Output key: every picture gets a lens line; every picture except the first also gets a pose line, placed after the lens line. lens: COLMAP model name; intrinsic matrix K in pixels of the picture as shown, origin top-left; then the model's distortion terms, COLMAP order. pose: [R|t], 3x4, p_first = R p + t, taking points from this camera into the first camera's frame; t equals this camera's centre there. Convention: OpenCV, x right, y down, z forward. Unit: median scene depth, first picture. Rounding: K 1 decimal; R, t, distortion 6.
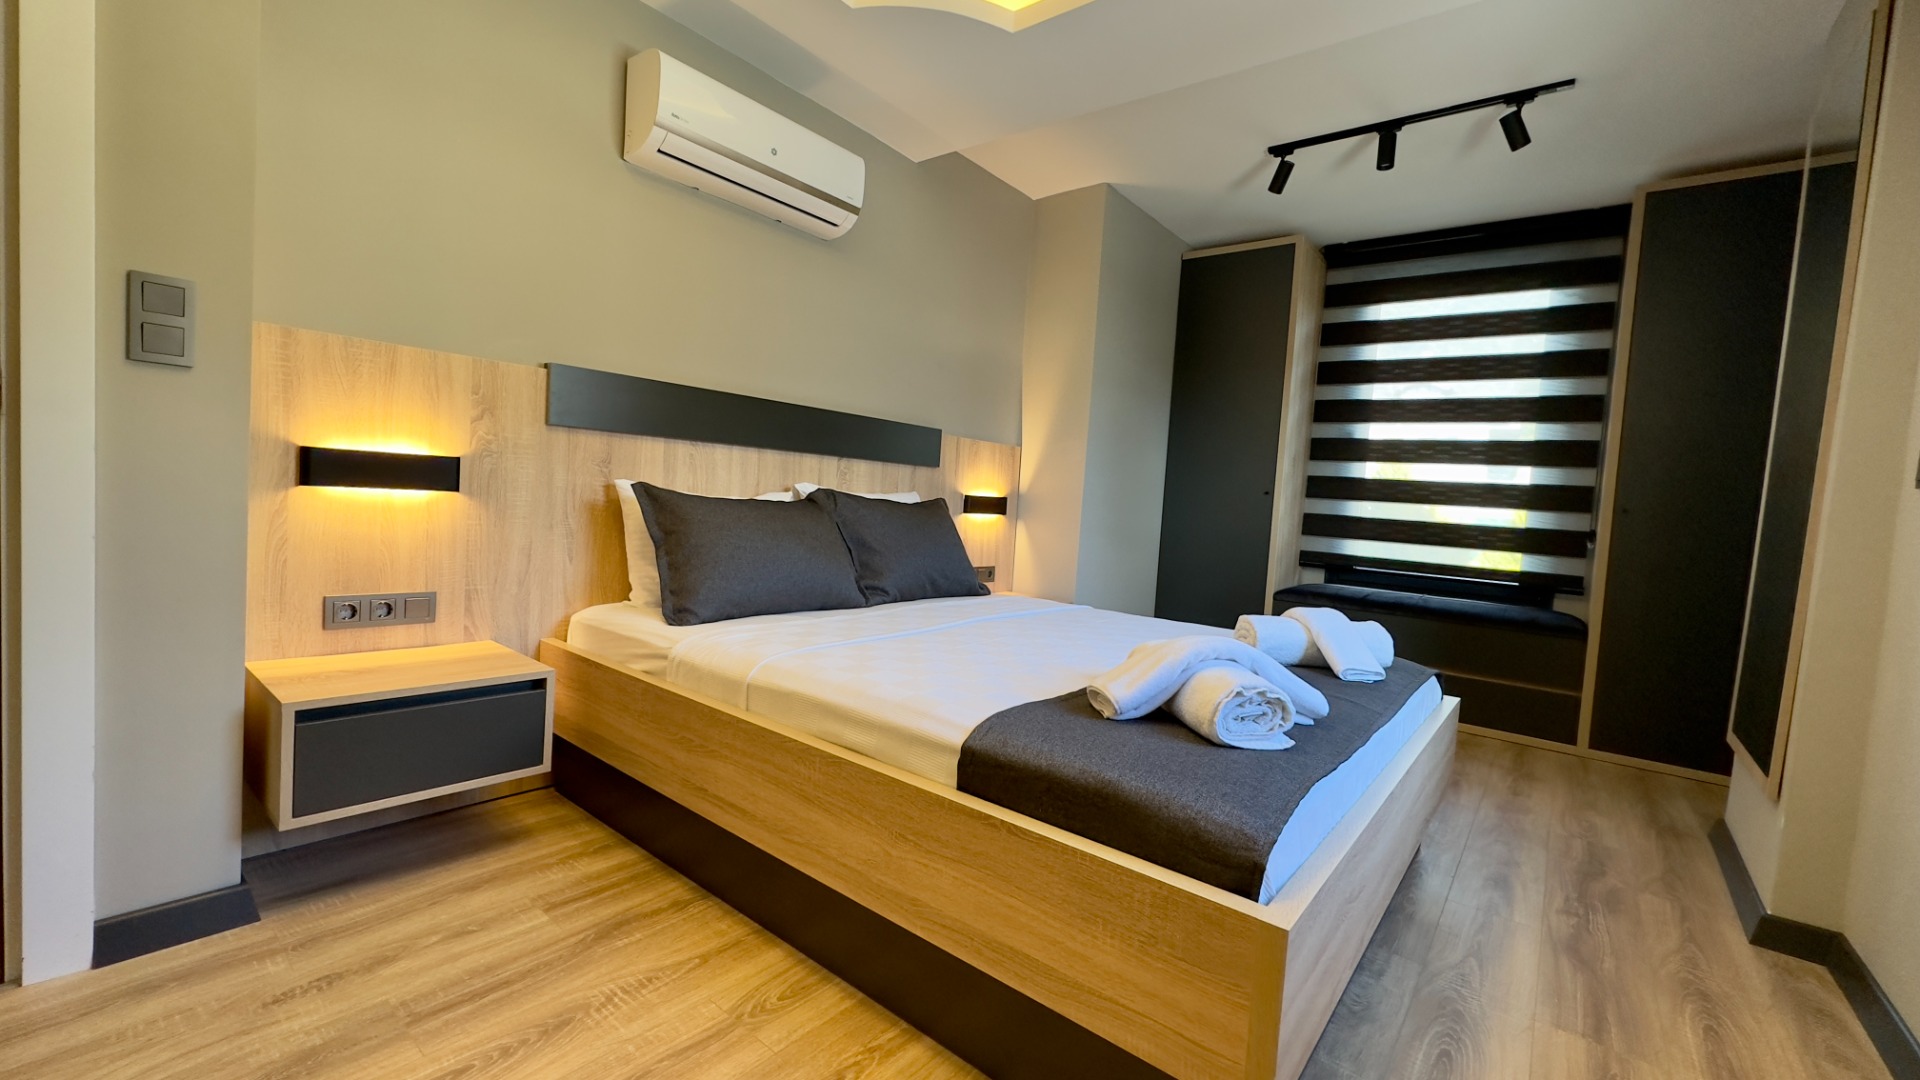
lens RADIAL K [[763.4, 0, 960.0], [0, 763.4, 540.0], [0, 0, 1]] dist [-0.002219, 0.000443]
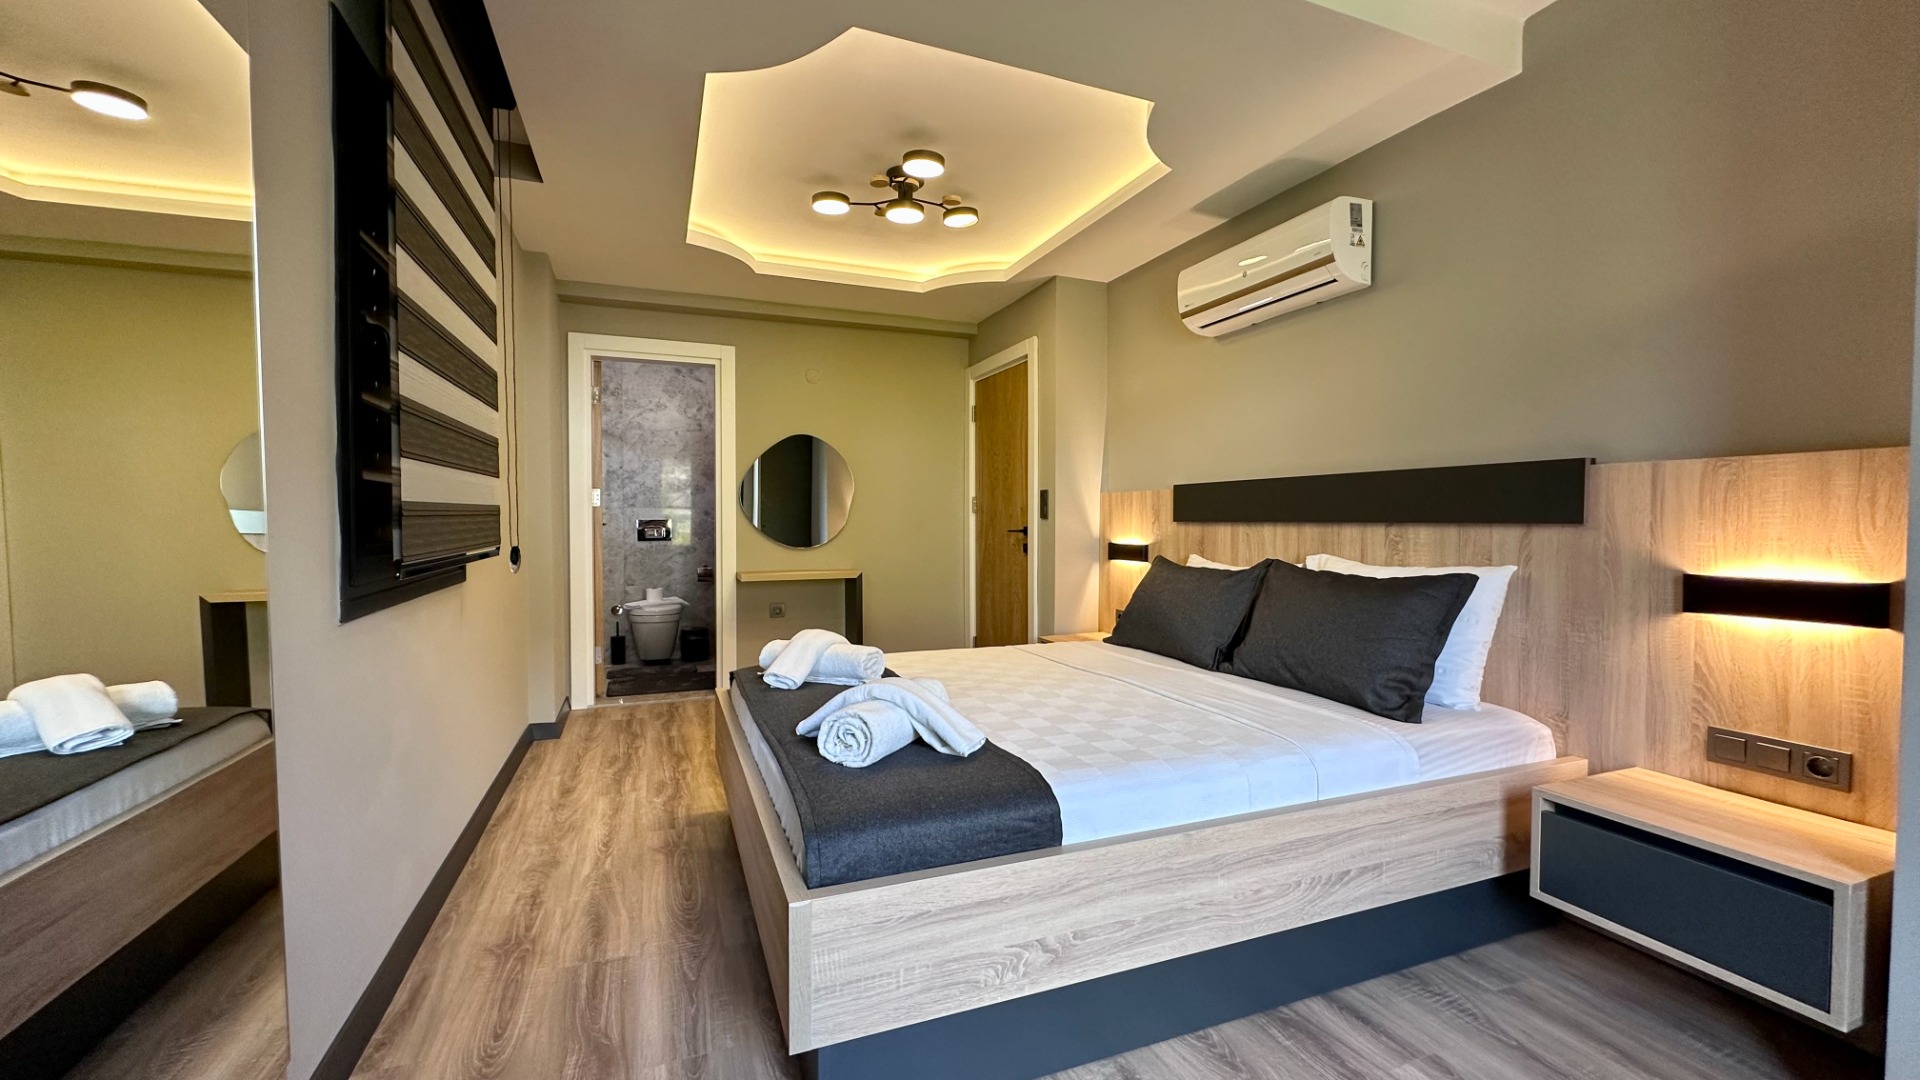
lens RADIAL K [[763.8, 0, 960.0], [0, 763.8, 540.0], [0, 0, 1]] dist [-0.002376, 0.000368]
pose [[-0.486327, -0.042913, -0.872722, 1.205543], [-0.083653, 0.996492, -0.002384, -0.074256], [0.869763, 0.071846, -0.488211, 1.500151]]
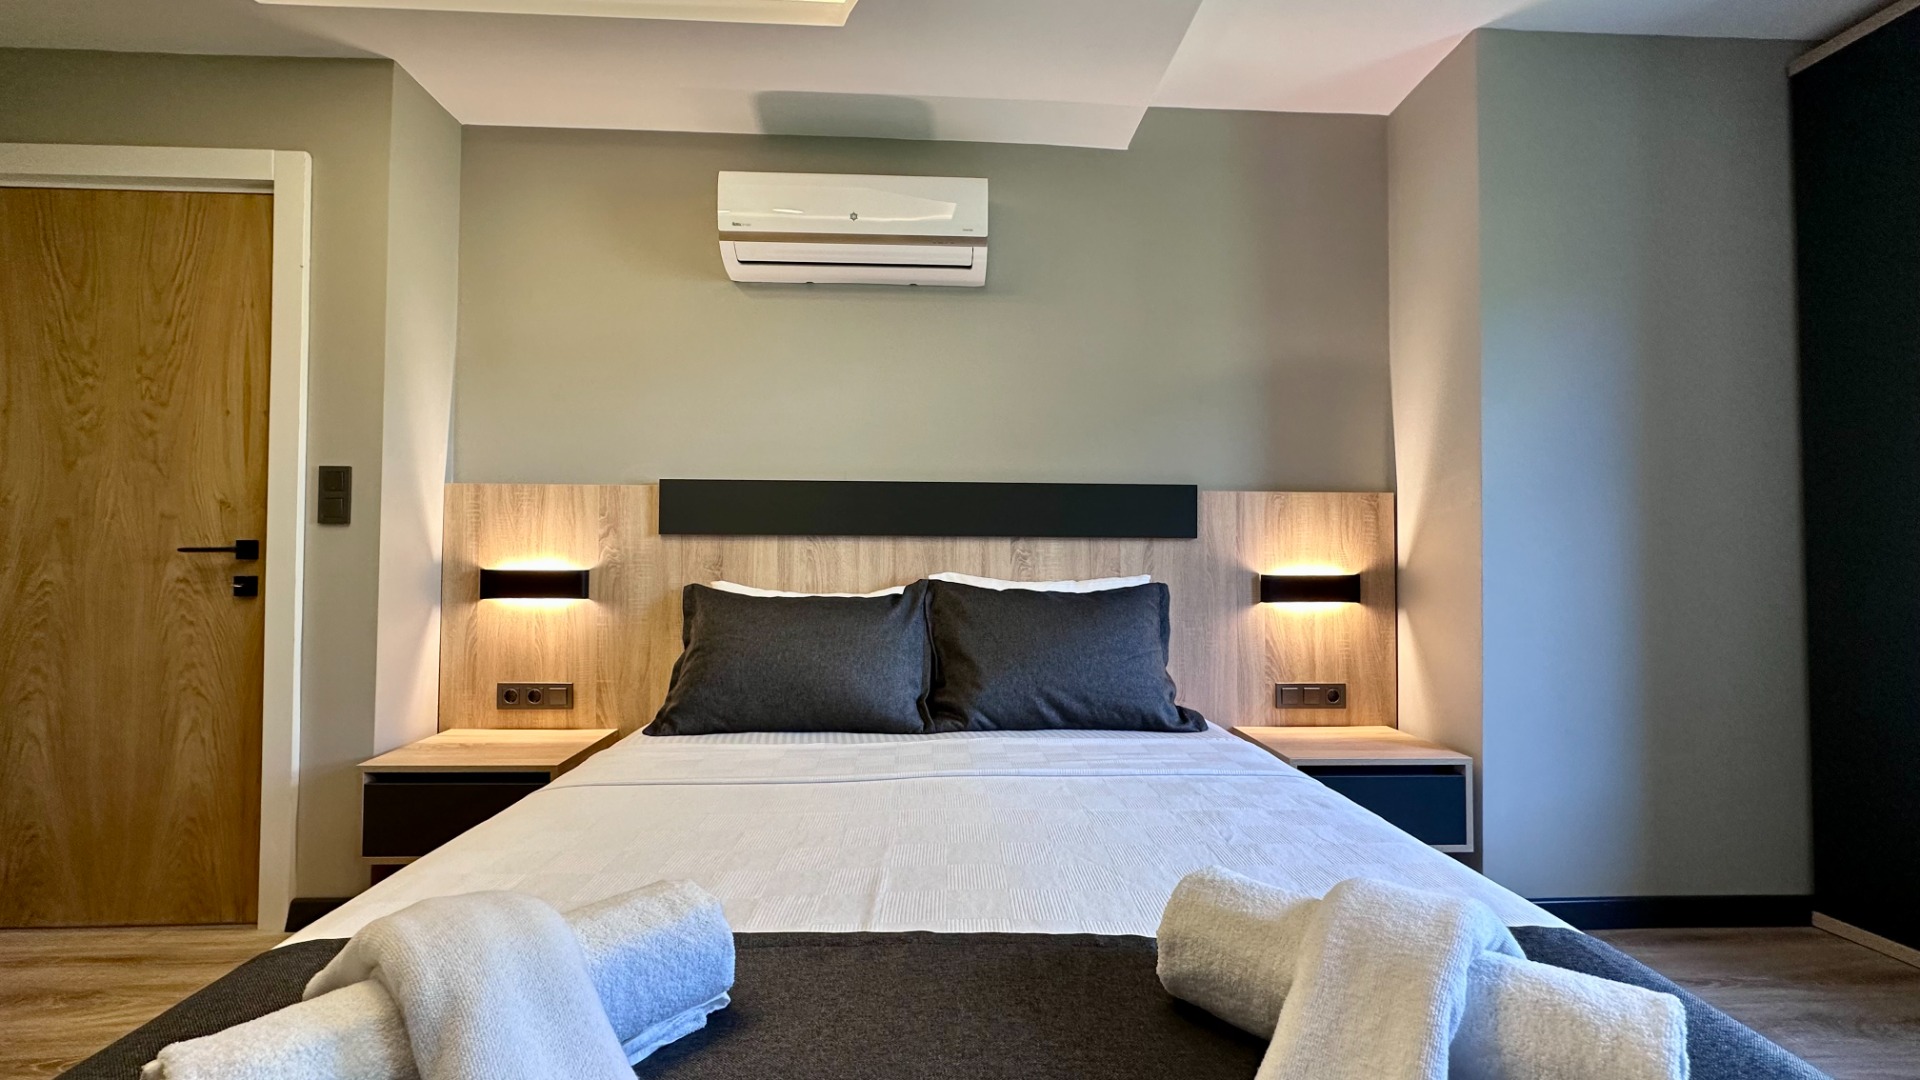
lens RADIAL K [[763.8, 0, 960.0], [0, 763.8, 540.0], [0, 0, 1]] dist [-0.002376, 0.000368]
pose [[0.661835, -0.078255, -0.745554, 0.607356], [-0.005253, 0.994028, -0.108999, -0.027684], [0.749631, 0.076056, 0.657471, 0.639930]]
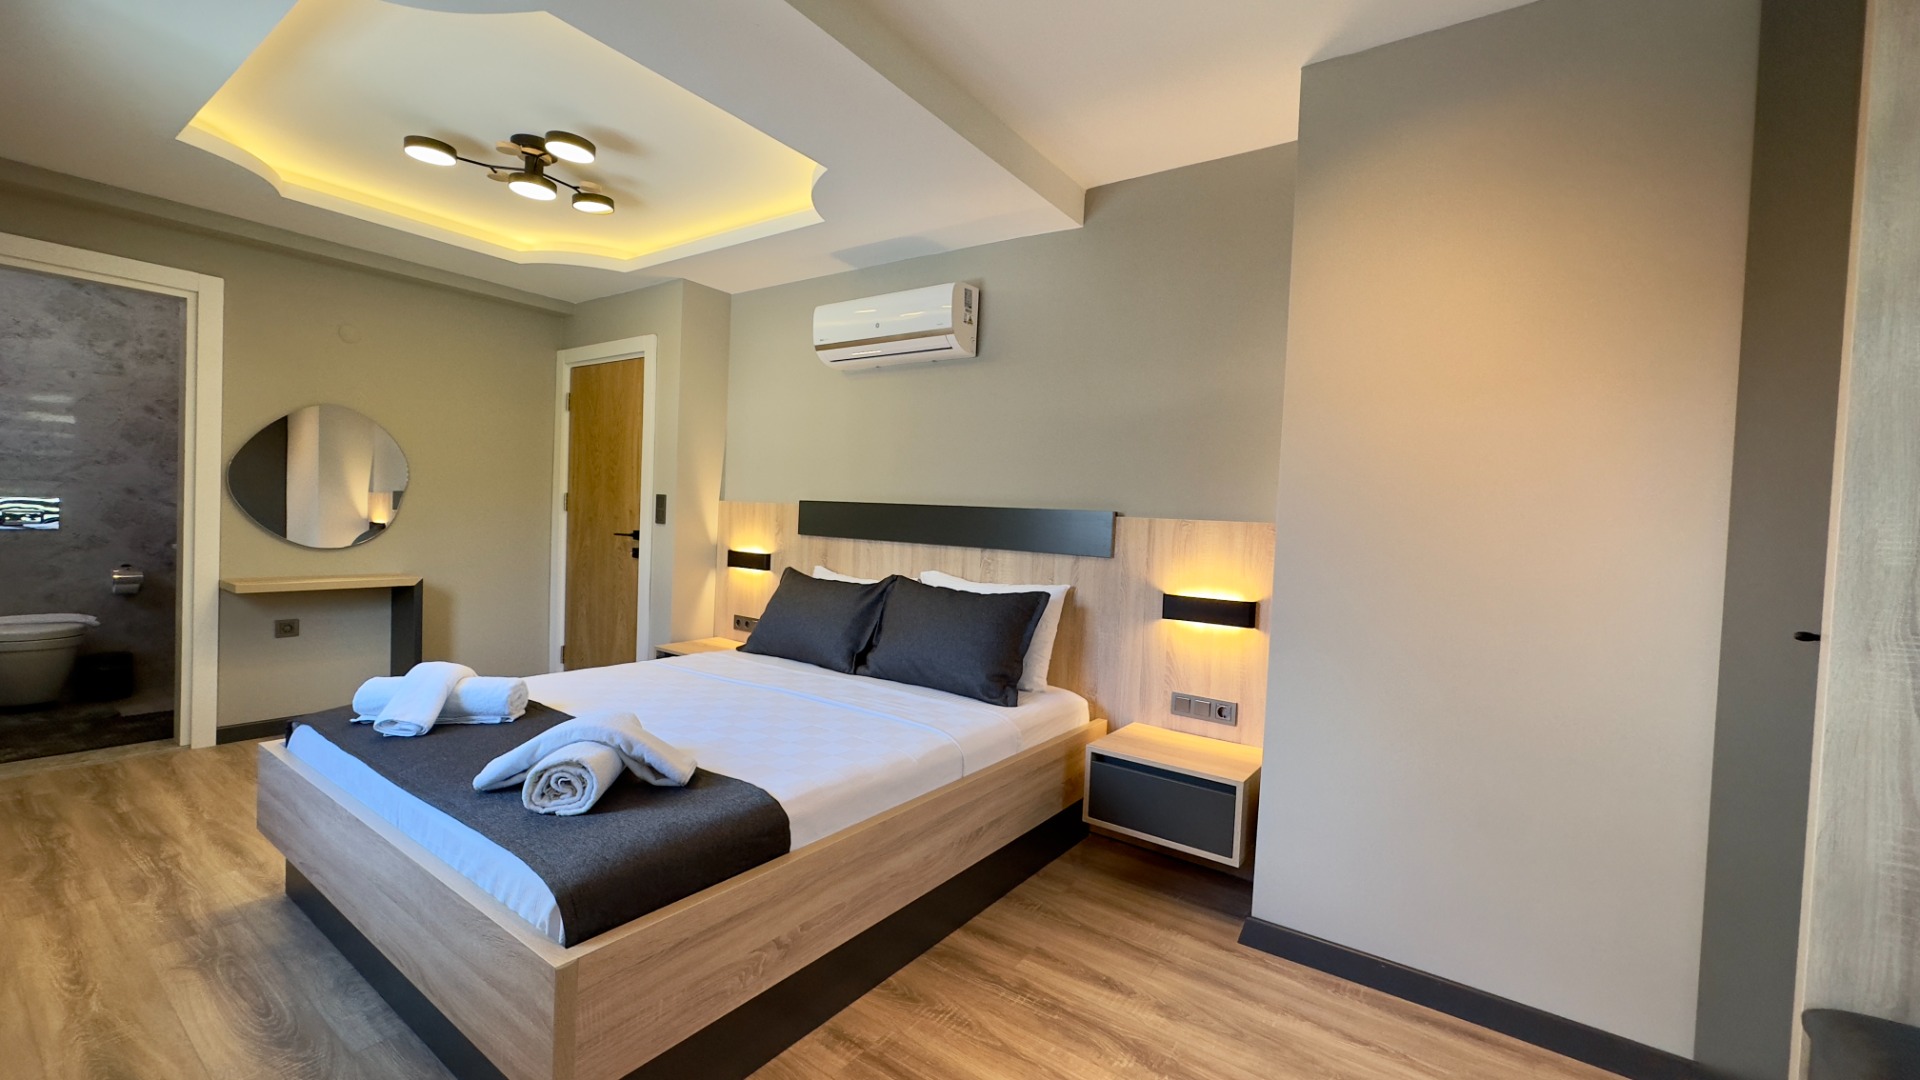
lens RADIAL K [[763.4, 0, 960.0], [0, 763.4, 540.0], [0, 0, 1]] dist [-0.002219, 0.000443]
pose [[0.066921, -0.030409, -0.997295, 1.355282], [-0.097793, 0.994523, -0.036886, -0.116737], [0.992954, 0.099997, 0.063581, 1.346352]]
